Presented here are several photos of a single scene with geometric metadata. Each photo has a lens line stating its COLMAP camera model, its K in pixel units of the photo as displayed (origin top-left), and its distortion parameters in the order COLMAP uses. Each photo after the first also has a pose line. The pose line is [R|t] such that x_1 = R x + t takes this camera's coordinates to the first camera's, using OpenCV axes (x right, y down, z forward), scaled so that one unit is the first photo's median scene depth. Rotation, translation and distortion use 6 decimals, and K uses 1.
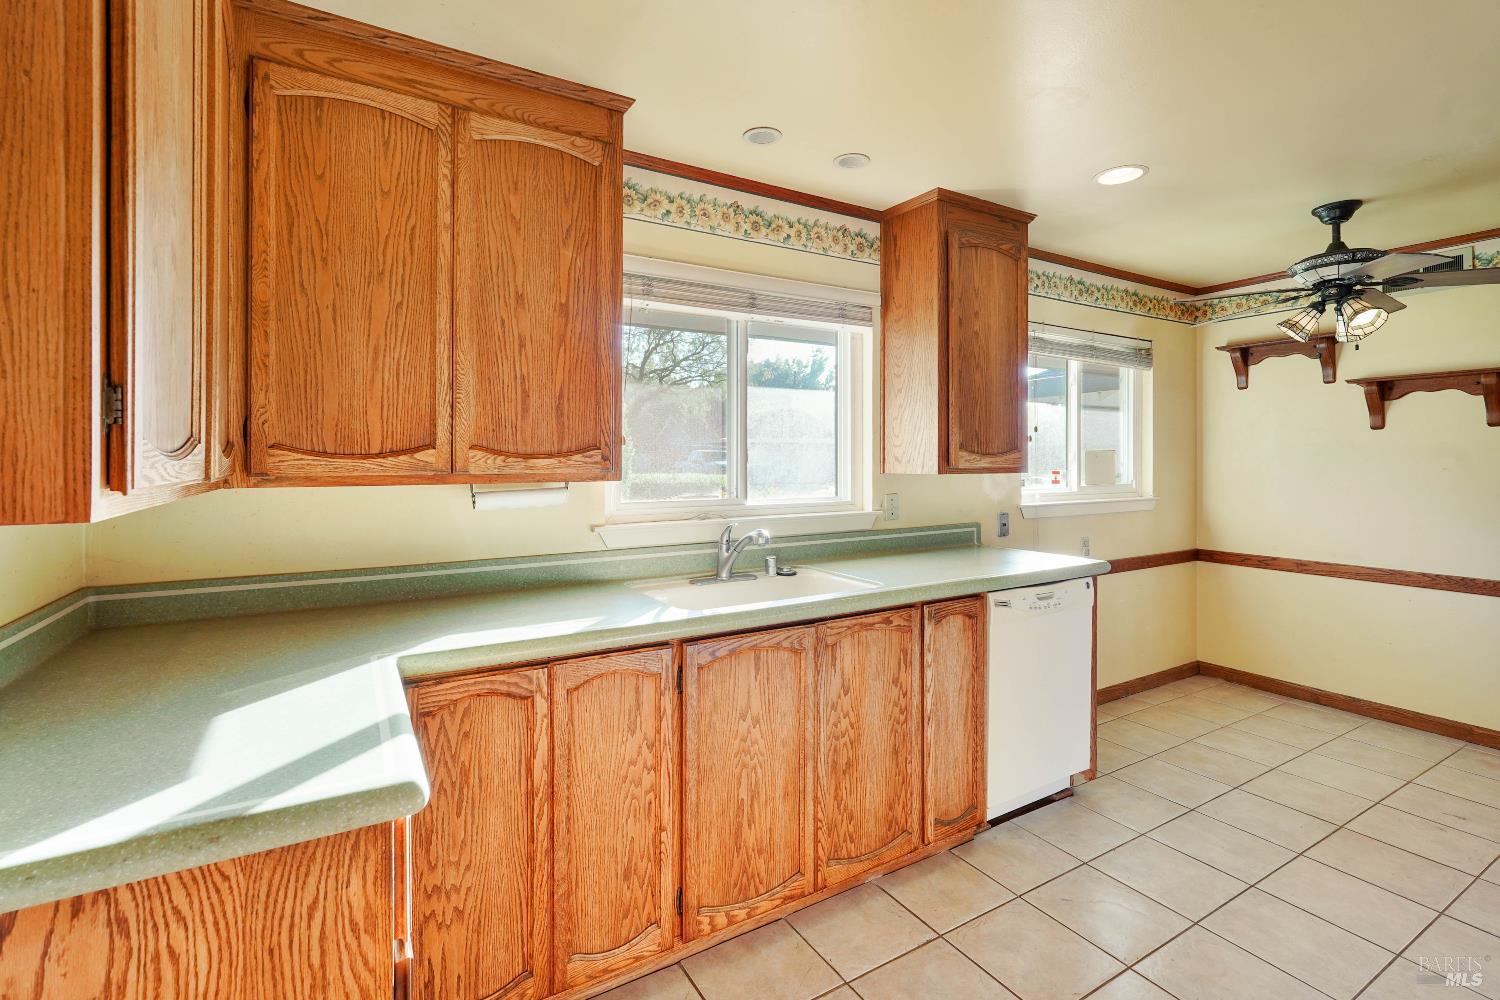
lens RADIAL K [[682.1, 0, 741.4], [0, 682.1, 455.3], [0, 0, 1]] dist [-0.014337, 0.009785]
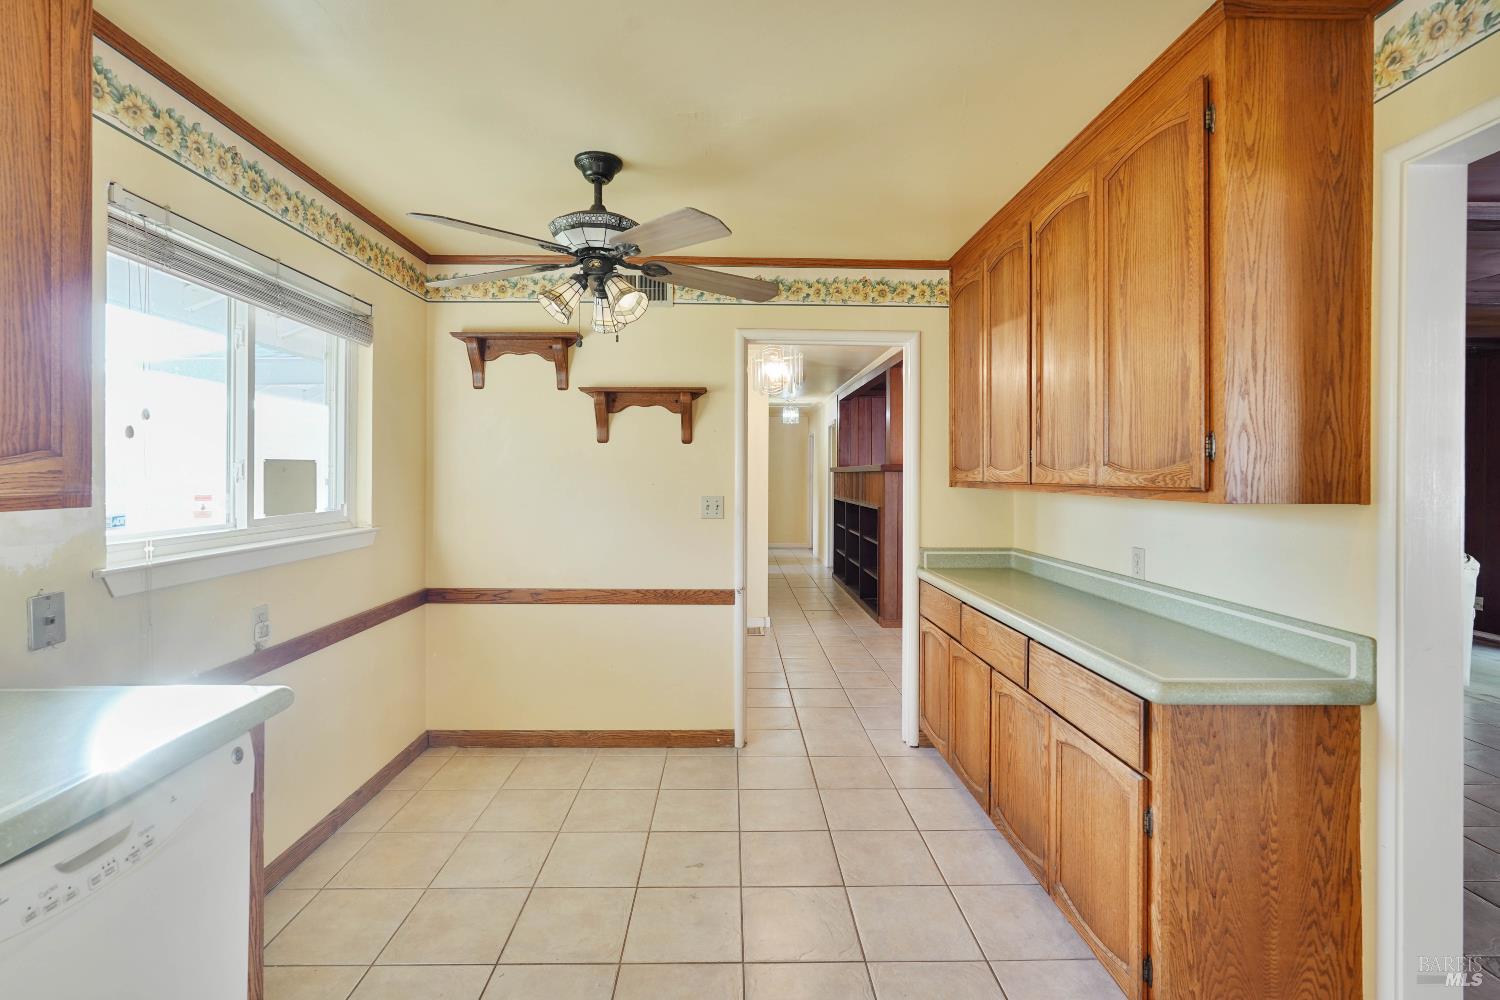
lens RADIAL K [[669.9, 0, 742.0], [0, 669.9, 474.5], [0, 0, 1]] dist [-0.016428, 0.007550]
pose [[0.490605, 0.000248, 0.871382, 0.278112], [-0.008262, 0.999956, 0.004367, 0.000750], [-0.871343, -0.009342, 0.490585, 0.474645]]
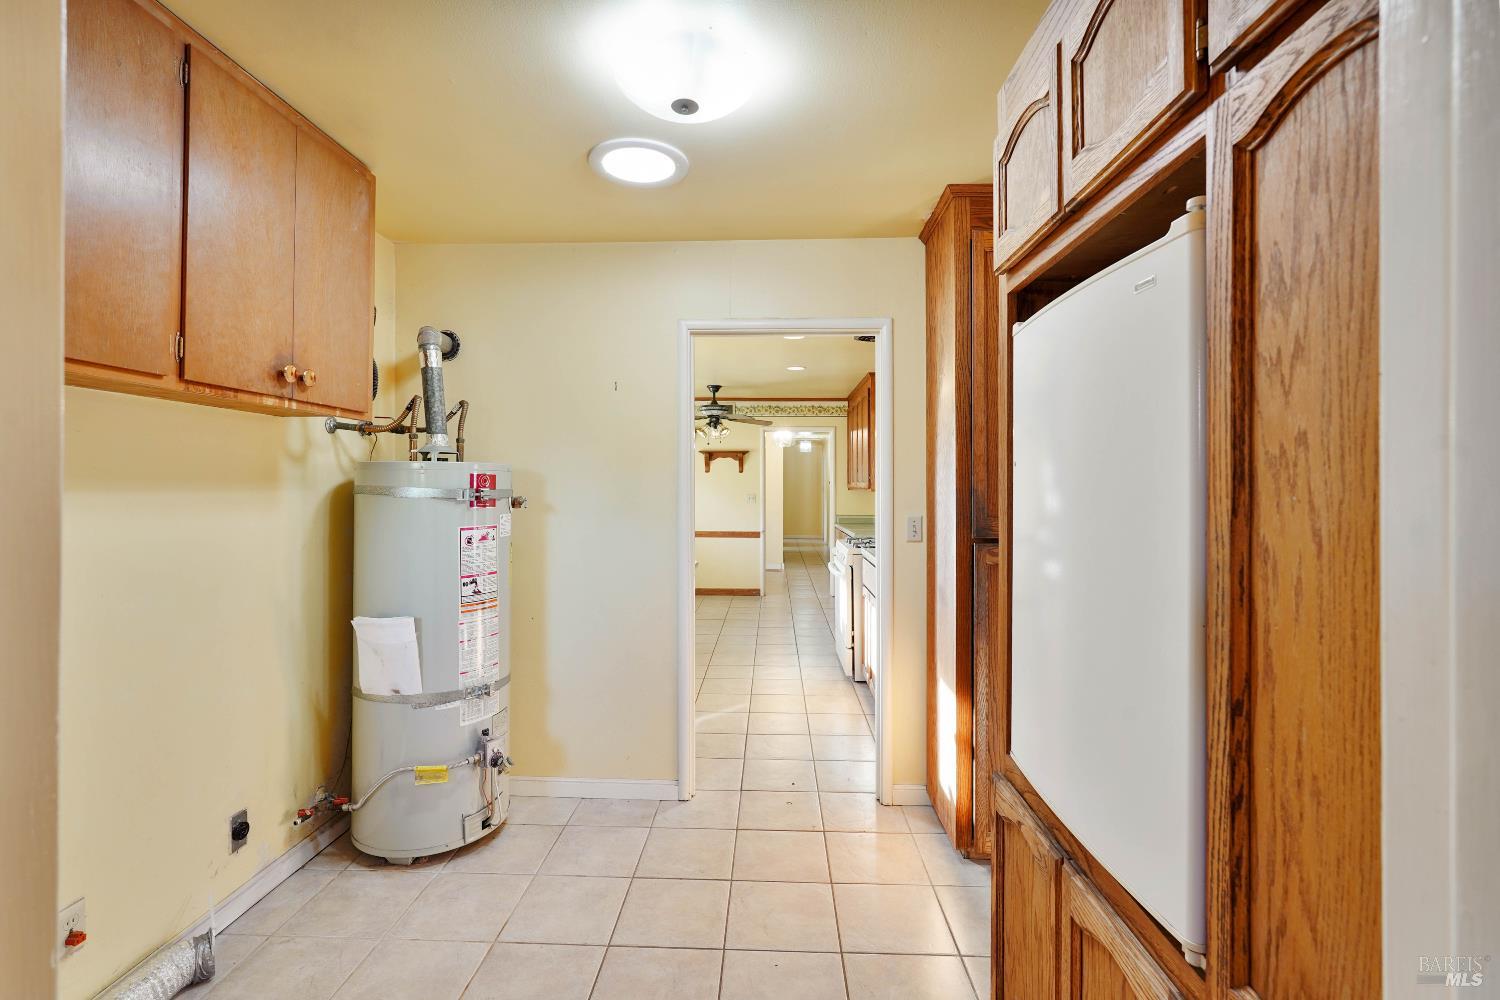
lens RADIAL K [[667.3, 0, 743.0], [0, 667.3, 486.4], [0, 0, 1]] dist [-0.014104, 0.007665]
pose [[0.545286, -0.000415, 0.838250, -1.201586], [-0.004967, 0.999981, 0.003726, 0.001049], [-0.838235, -0.006196, 0.545273, -0.472939]]
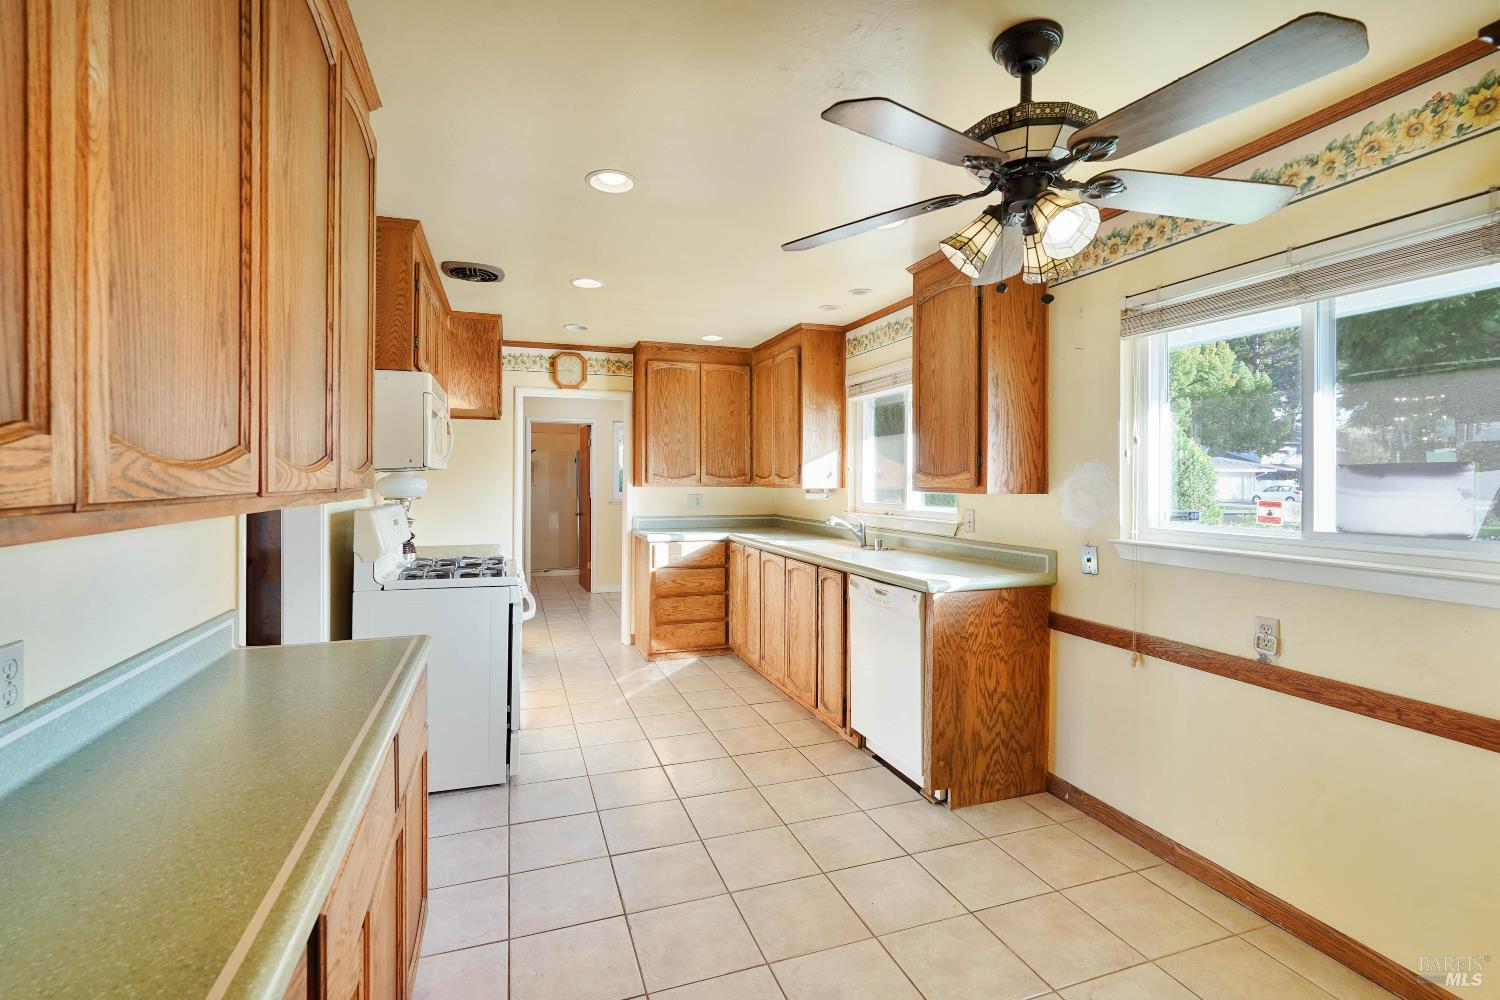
lens RADIAL K [[675.4, 0, 740.7], [0, 675.4, 478.3], [0, 0, 1]] dist [-0.002169, 0.000063]
pose [[-0.198346, -0.001889, -0.980130, 1.535608], [0.000785, 0.999998, -0.002087, 0.005647], [0.980132, -0.001183, -0.198344, 0.906122]]
